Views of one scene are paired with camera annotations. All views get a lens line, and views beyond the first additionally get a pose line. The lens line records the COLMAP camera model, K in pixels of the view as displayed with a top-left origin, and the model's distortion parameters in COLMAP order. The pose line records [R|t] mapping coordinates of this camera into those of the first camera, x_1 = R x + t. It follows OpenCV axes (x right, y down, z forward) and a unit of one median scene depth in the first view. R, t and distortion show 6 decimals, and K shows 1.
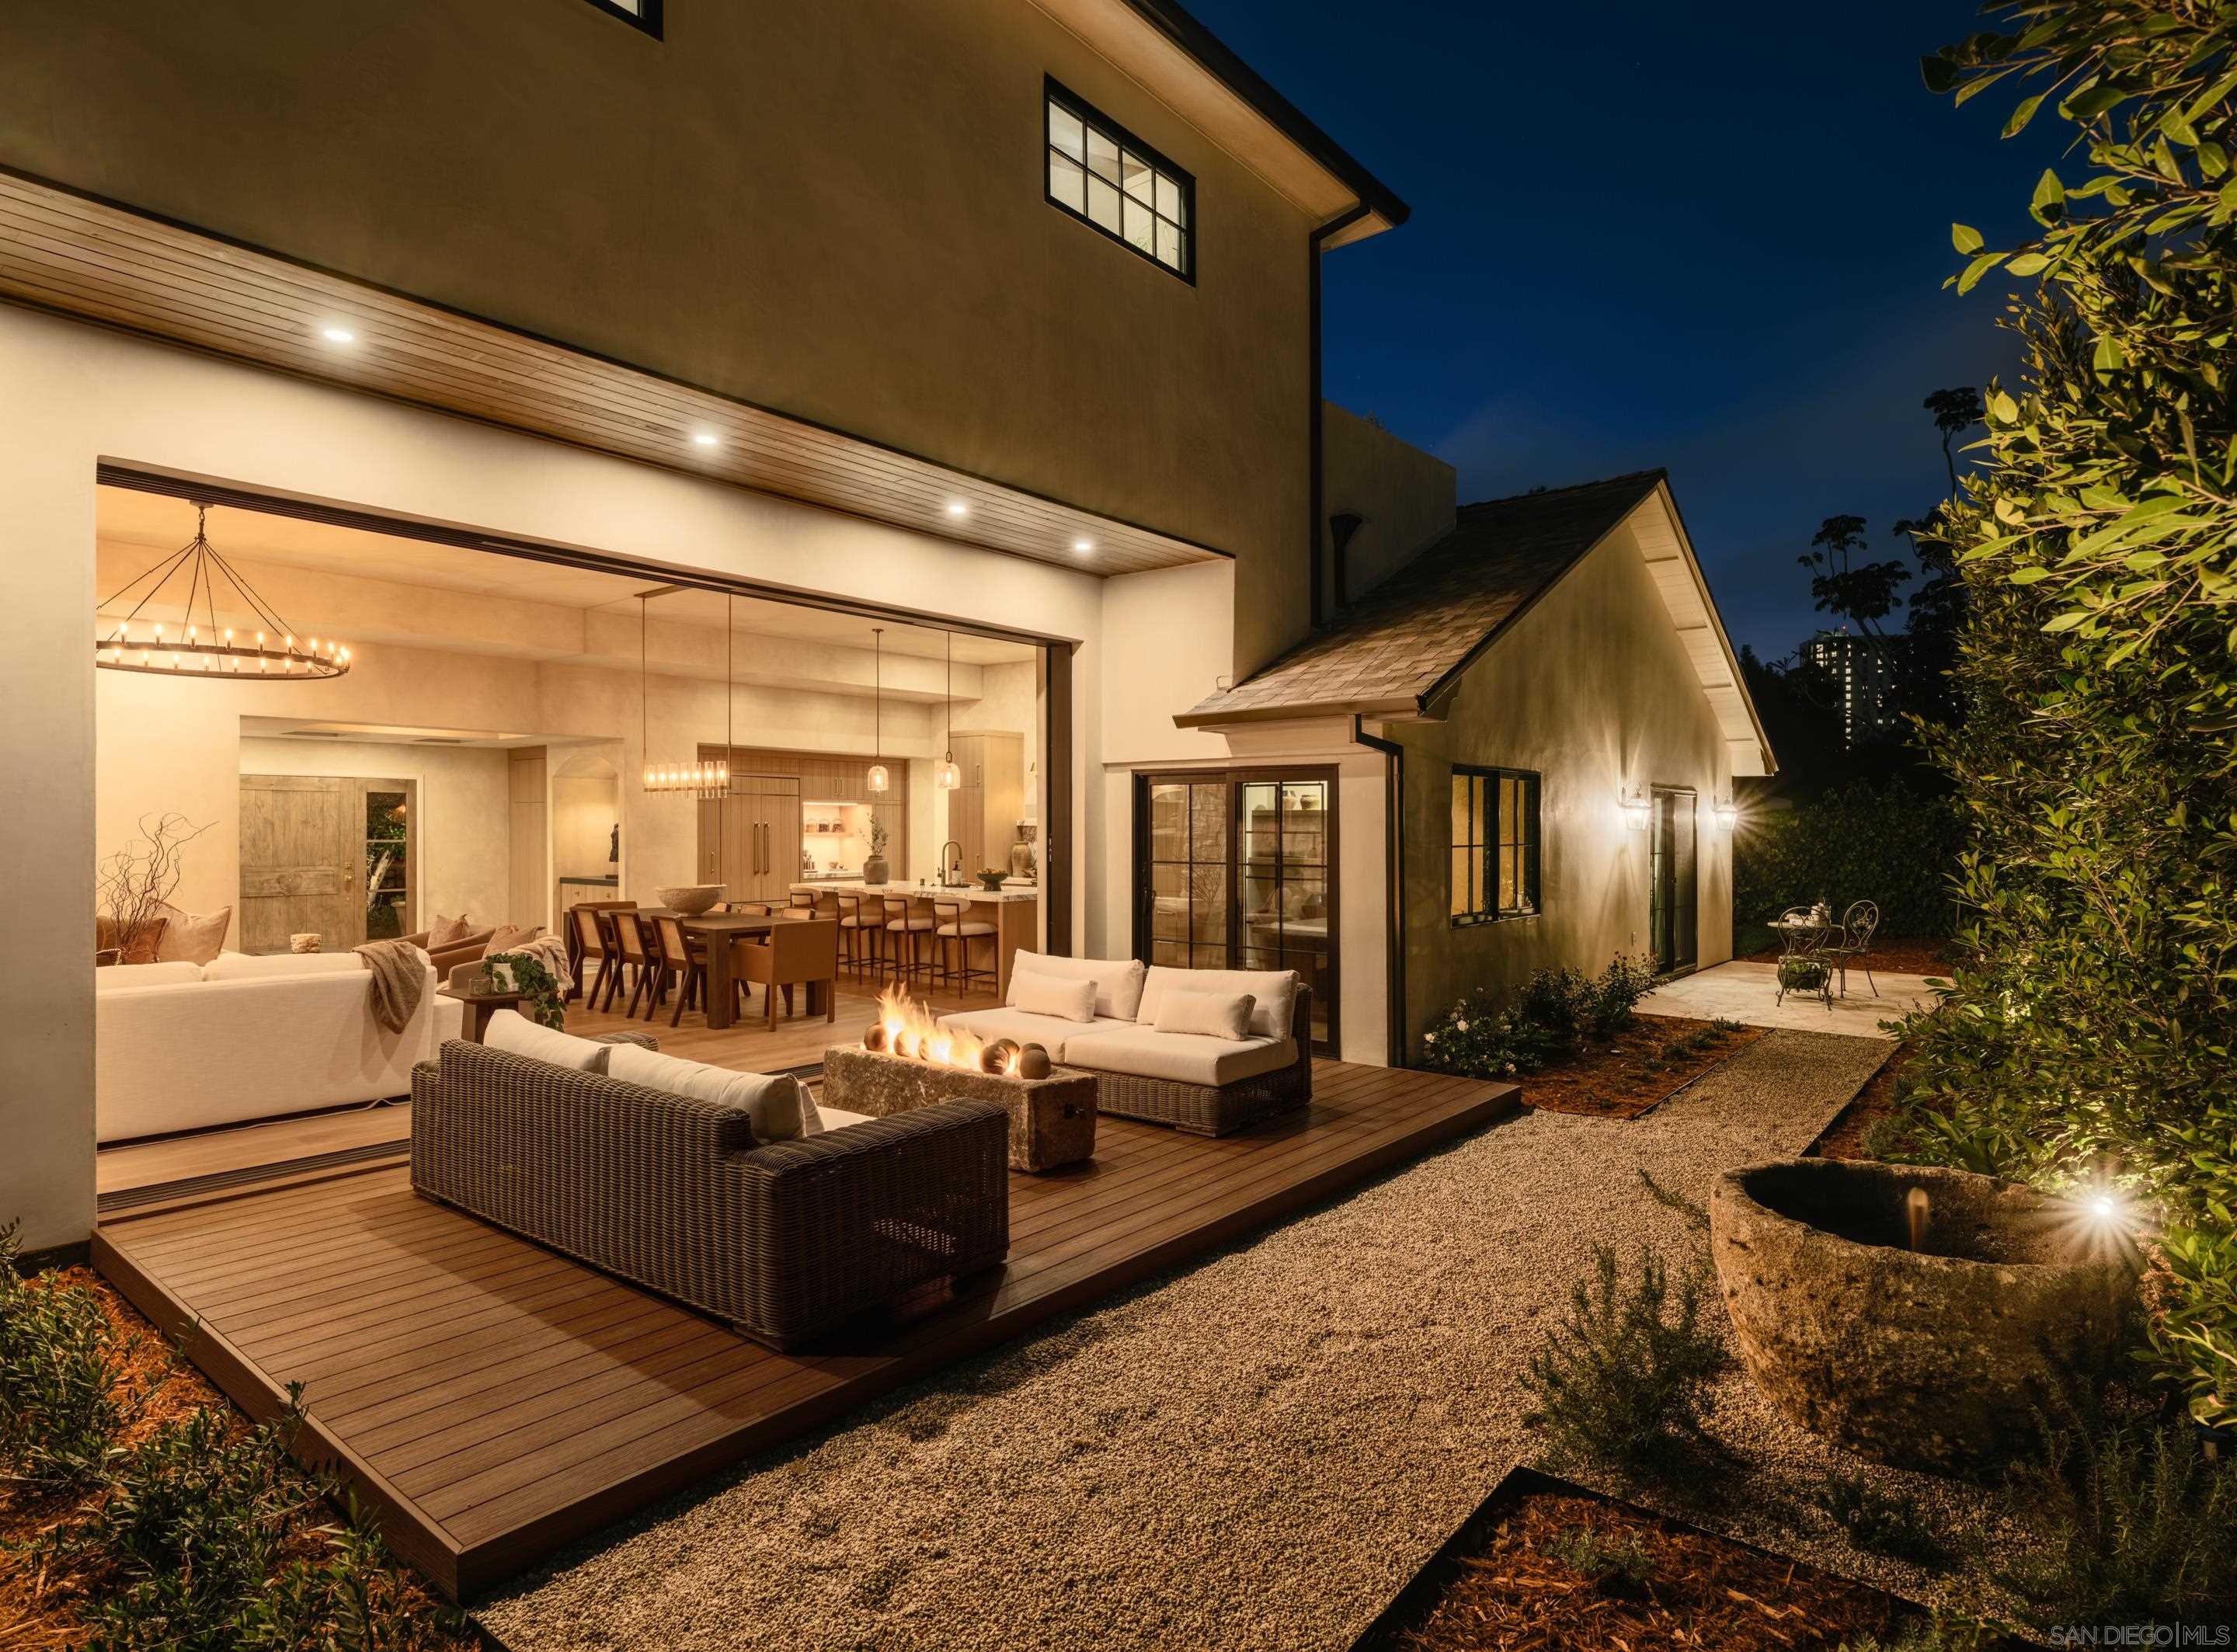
lens RADIAL K [[1221.7, 0, 1117.3], [0, 1221.7, 822.9], [0, 0, 1]] dist [0.005325, 0.000453]
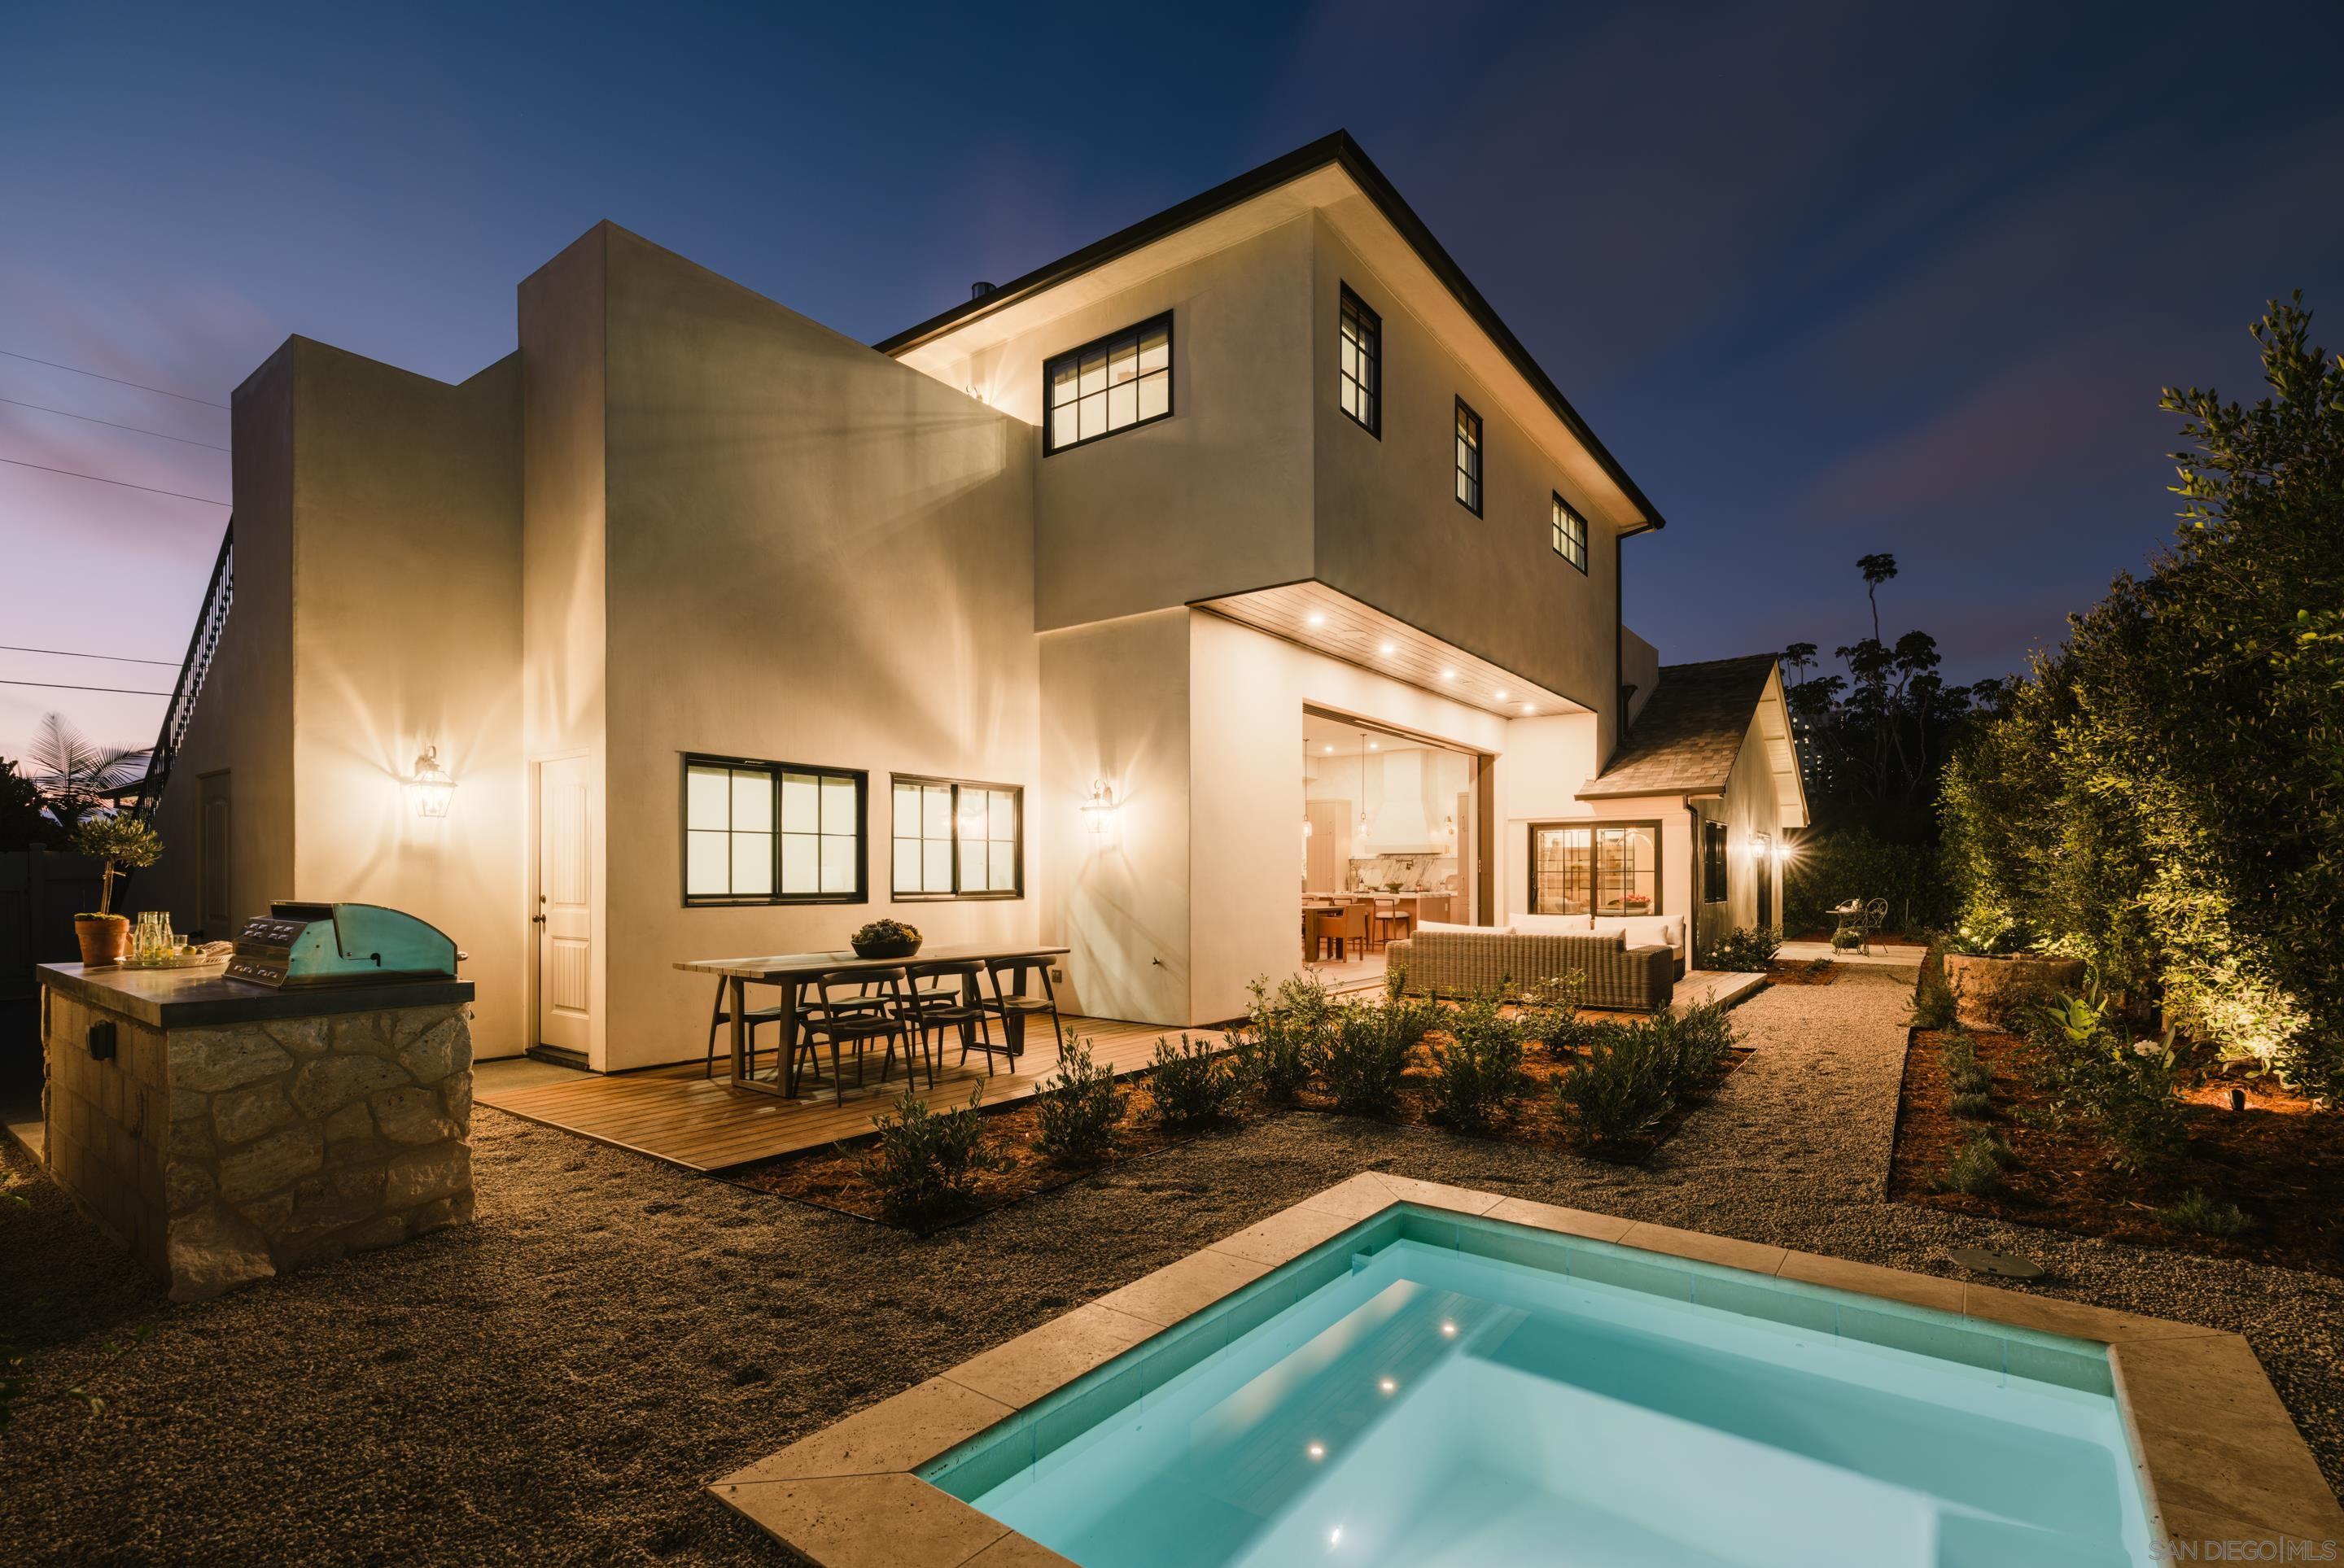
lens RADIAL K [[1066.5, 0, 1168.2], [0, 1066.5, 882.9], [0, 0, 1]] dist [-0.000284, -0.000130]
pose [[0.998893, -0.005413, 0.046721, -0.605911], [0.005012, 0.999950, 0.008686, 0.030831], [-0.046766, -0.008443, 0.998870, -0.601045]]
